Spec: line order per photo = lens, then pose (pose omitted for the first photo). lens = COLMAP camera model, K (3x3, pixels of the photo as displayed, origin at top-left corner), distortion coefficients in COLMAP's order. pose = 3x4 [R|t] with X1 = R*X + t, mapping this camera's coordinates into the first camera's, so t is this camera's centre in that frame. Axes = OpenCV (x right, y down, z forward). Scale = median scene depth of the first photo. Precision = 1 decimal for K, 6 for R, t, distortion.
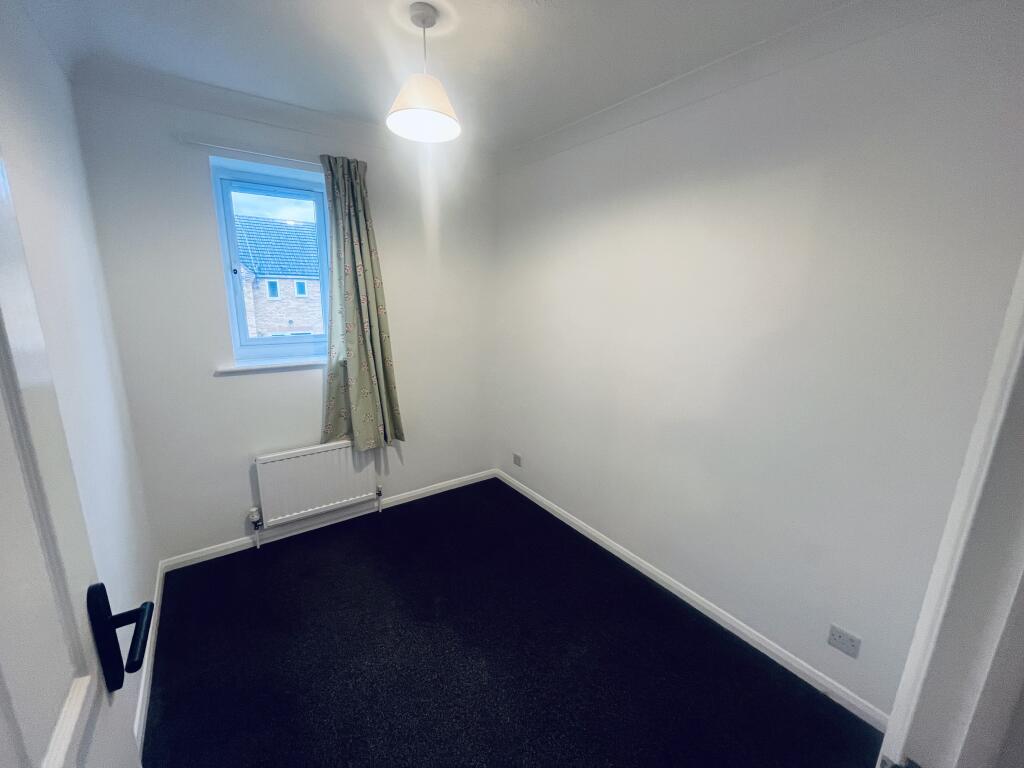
lens RADIAL K [[413.6, 0, 512.0], [0, 413.6, 384.0], [0, 0, 1]] dist [-0.000221, -0.000030]
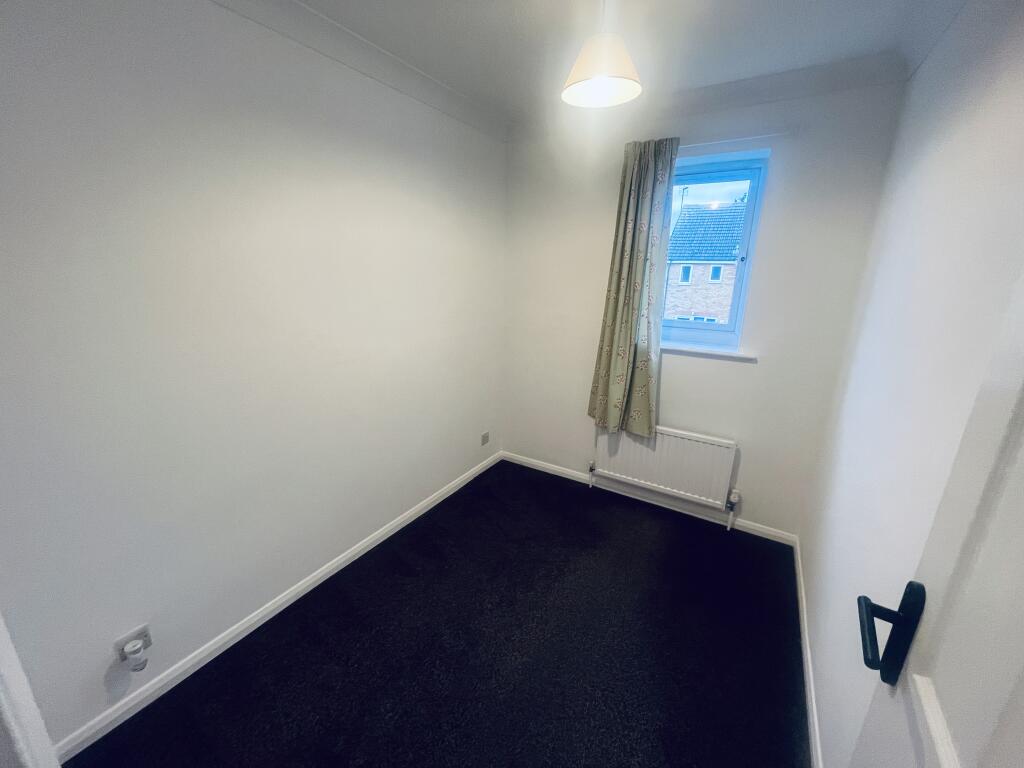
lens RADIAL K [[413.6, 0, 512.0], [0, 413.6, 384.0], [0, 0, 1]] dist [-0.000221, -0.000030]
pose [[0.378079, 0.233514, -0.895839, 0.263896], [-0.216714, 0.963103, 0.159585, -0.033160], [0.900051, 0.133805, 0.414734, 0.207370]]
